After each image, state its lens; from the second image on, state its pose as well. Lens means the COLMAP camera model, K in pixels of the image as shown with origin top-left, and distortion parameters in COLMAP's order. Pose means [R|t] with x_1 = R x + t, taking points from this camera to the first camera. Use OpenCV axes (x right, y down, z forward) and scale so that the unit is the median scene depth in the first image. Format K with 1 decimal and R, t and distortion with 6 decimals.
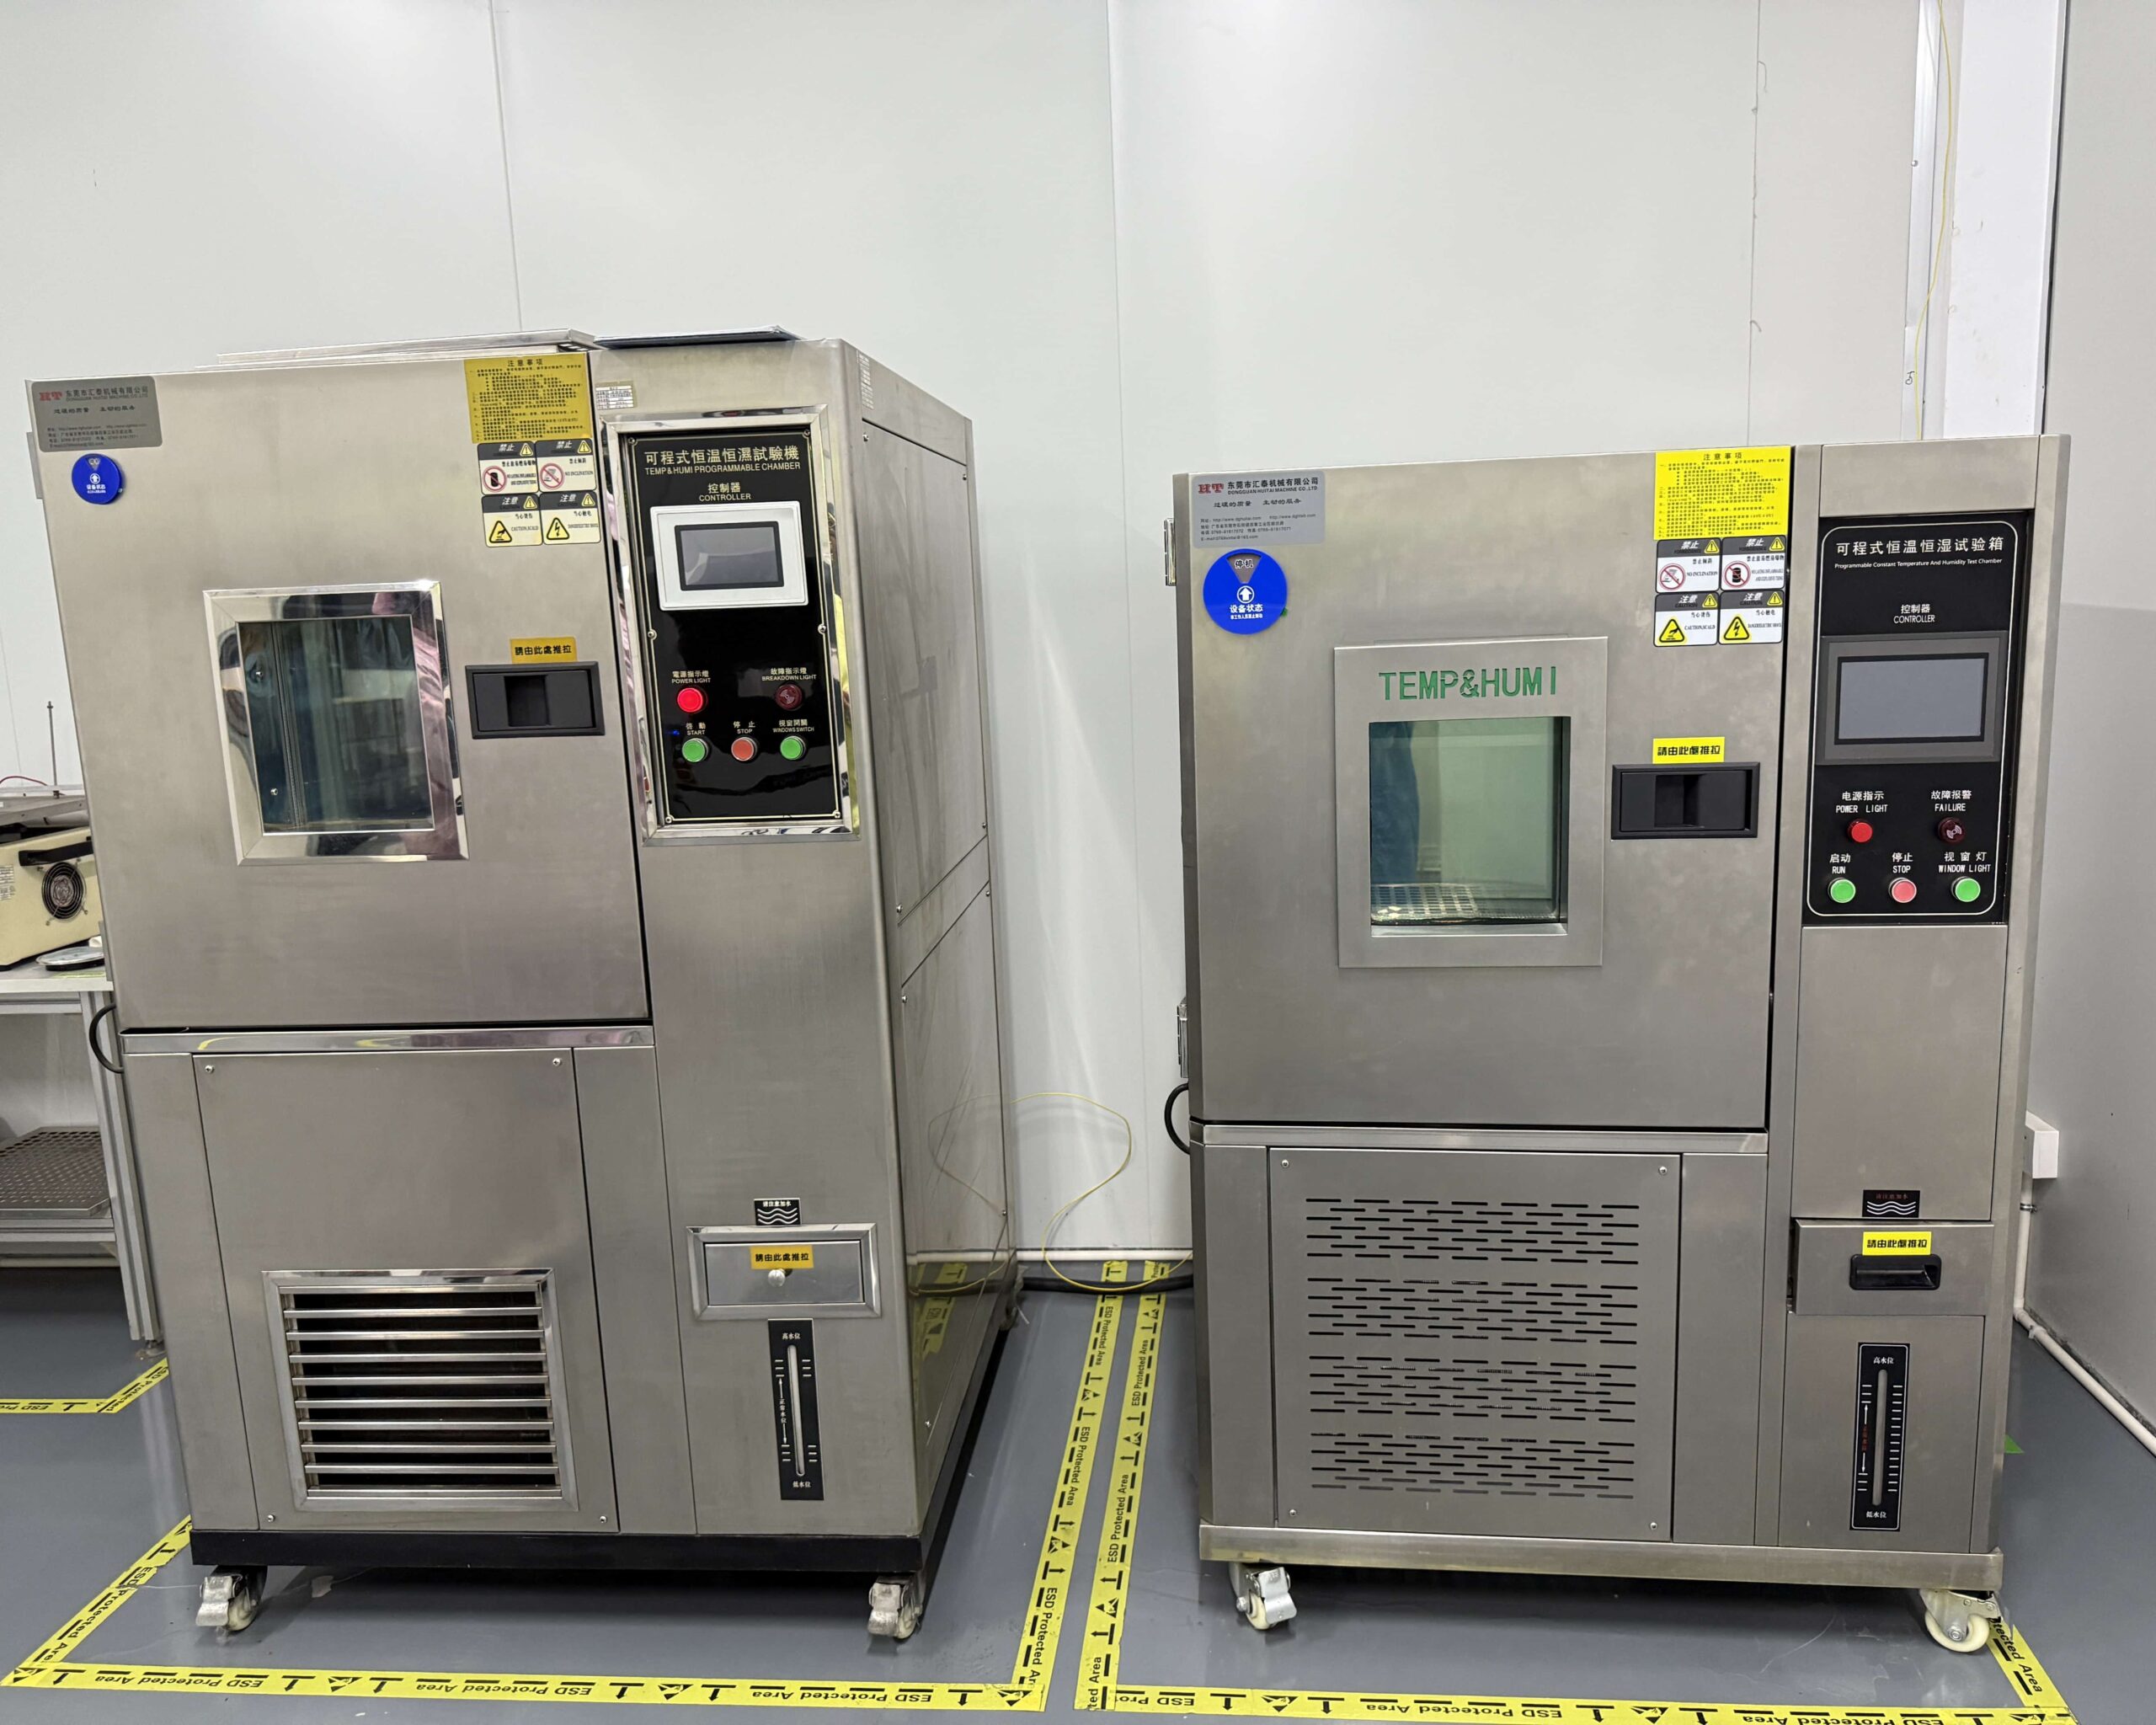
lens RADIAL K [[1587.5, 0, 1078.0], [0, 1587.5, 862.5], [0, 0, 1]] dist [0.087498, -0.146566]
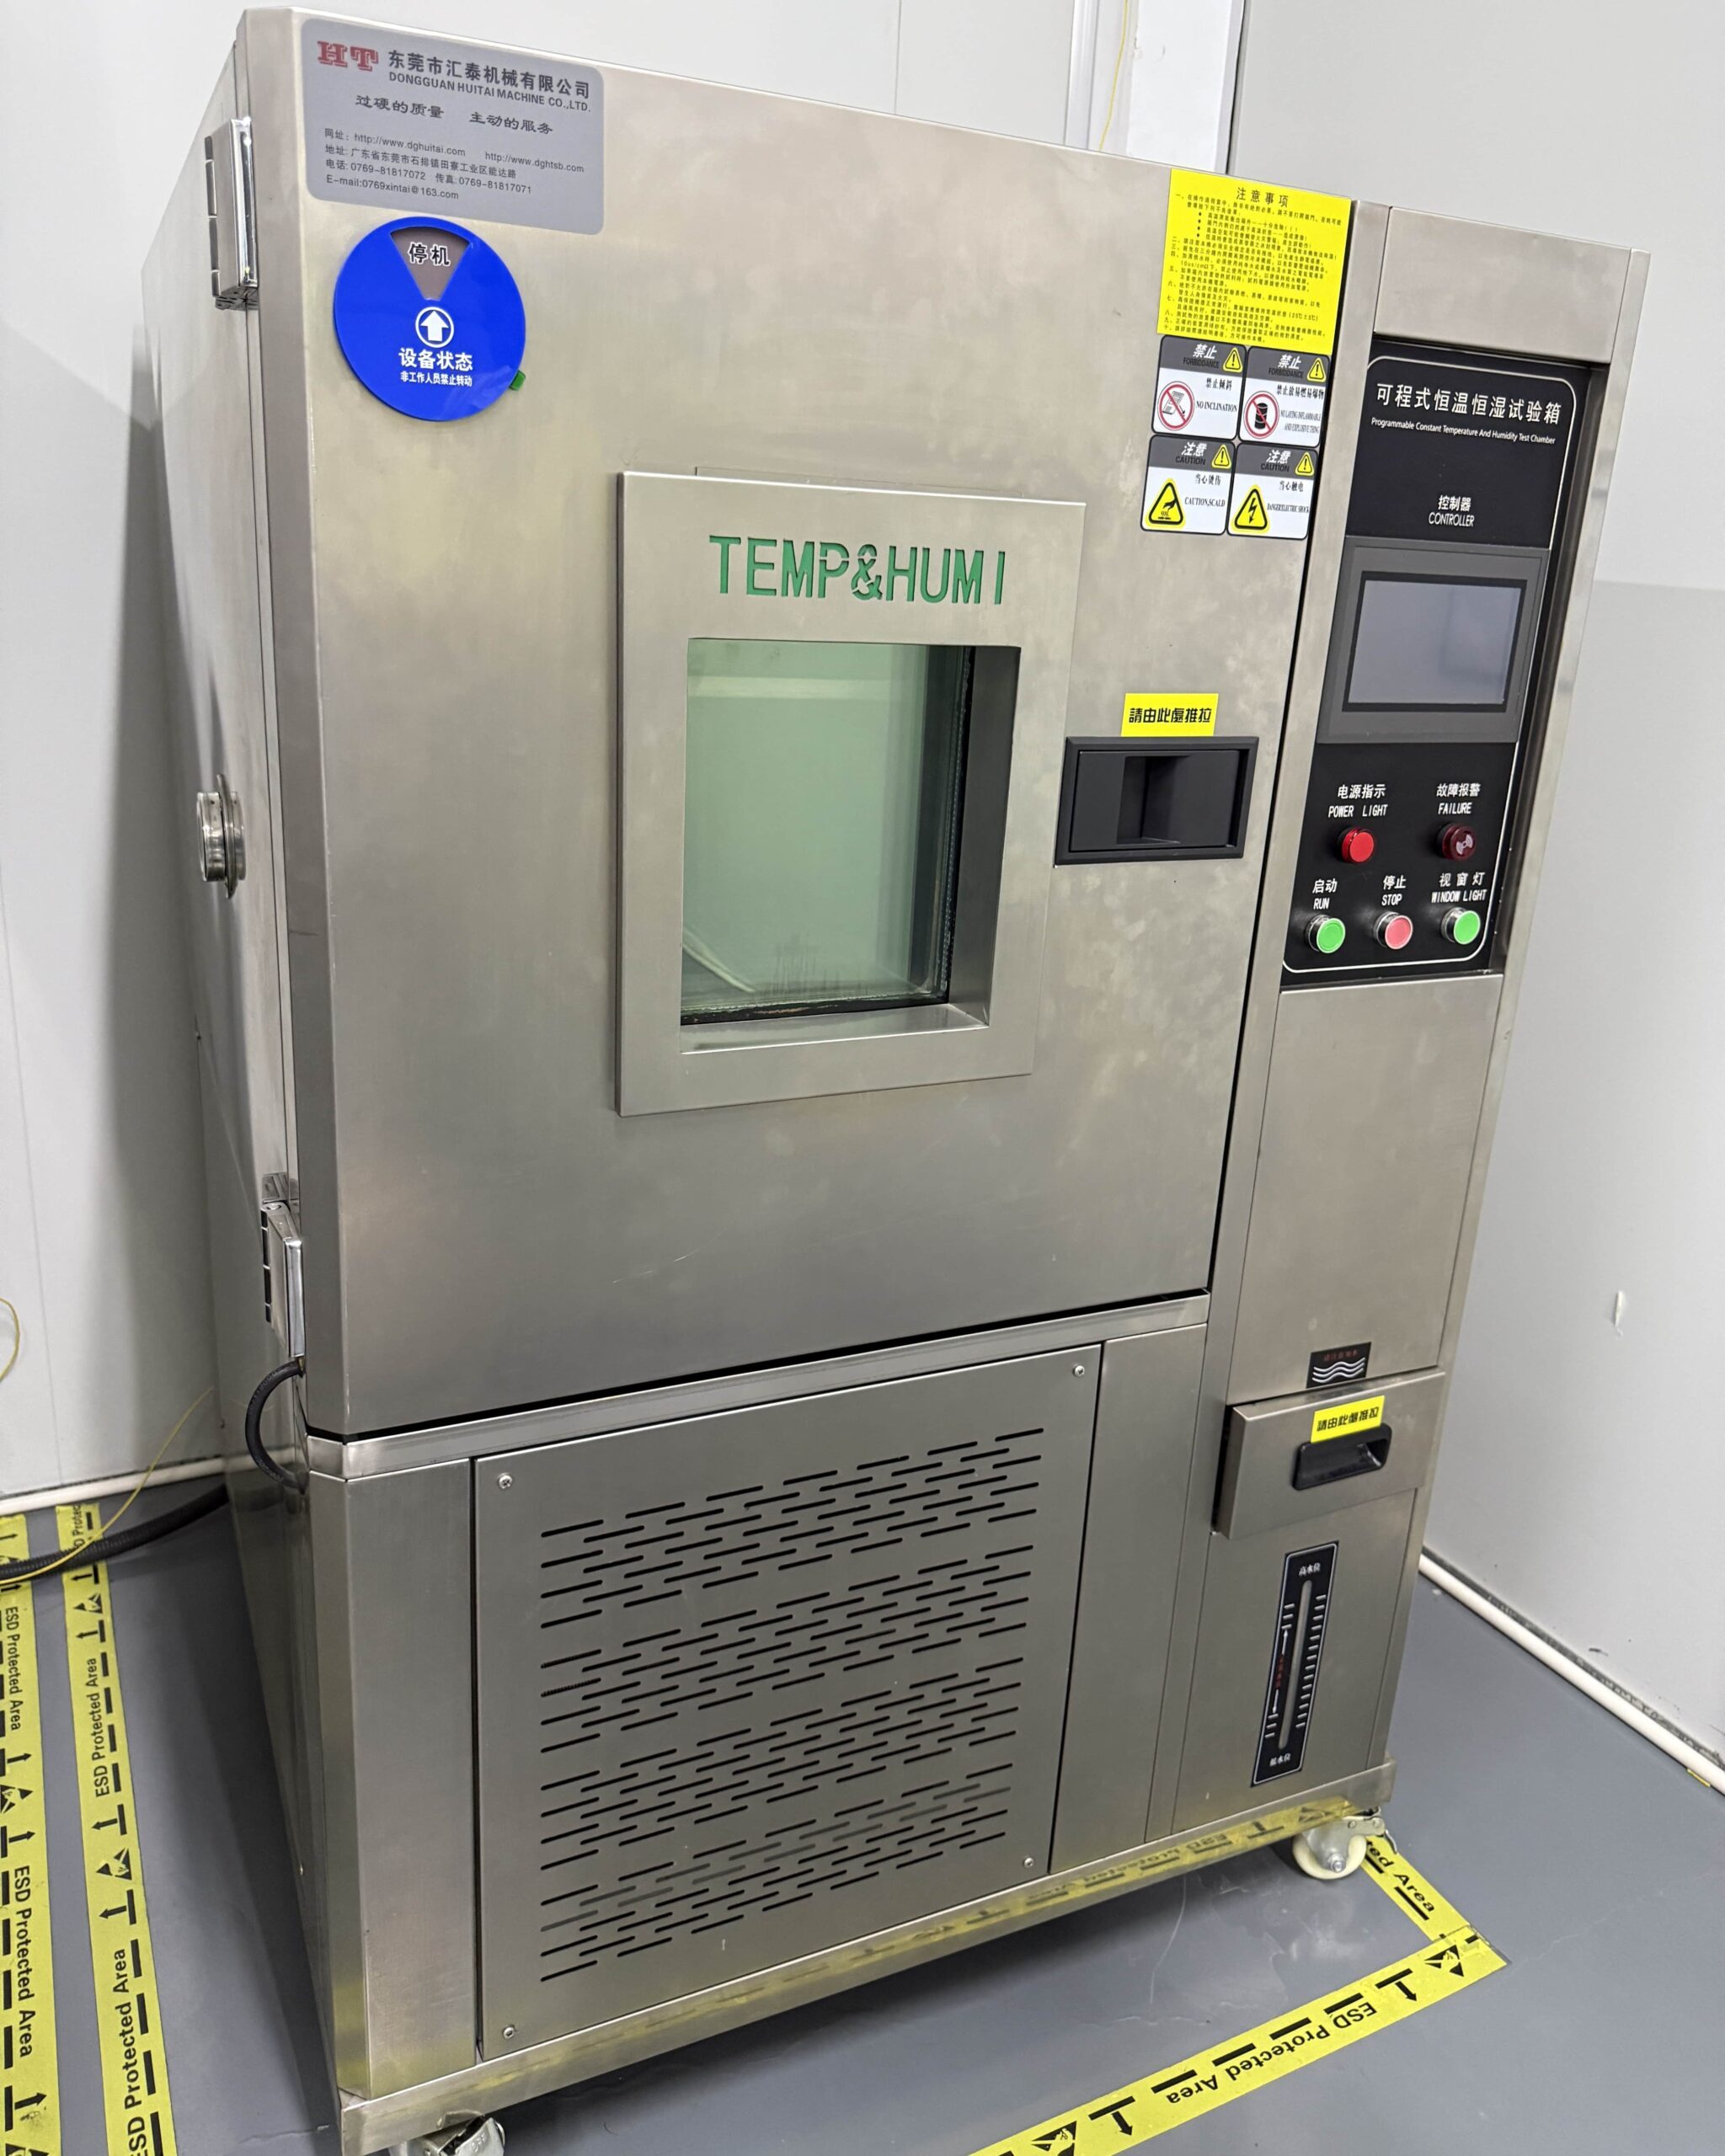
lens RADIAL K [[1587.5, 0, 820.2], [0, 1587.5, 1026.9], [0, 0, 1]] dist [0.087498, -0.146566]
pose [[0.835083, -0.075944, 0.544857, -0.067317], [0.009979, 0.992354, 0.123024, -0.028419], [-0.550034, -0.097298, 0.829455, 0.562846]]
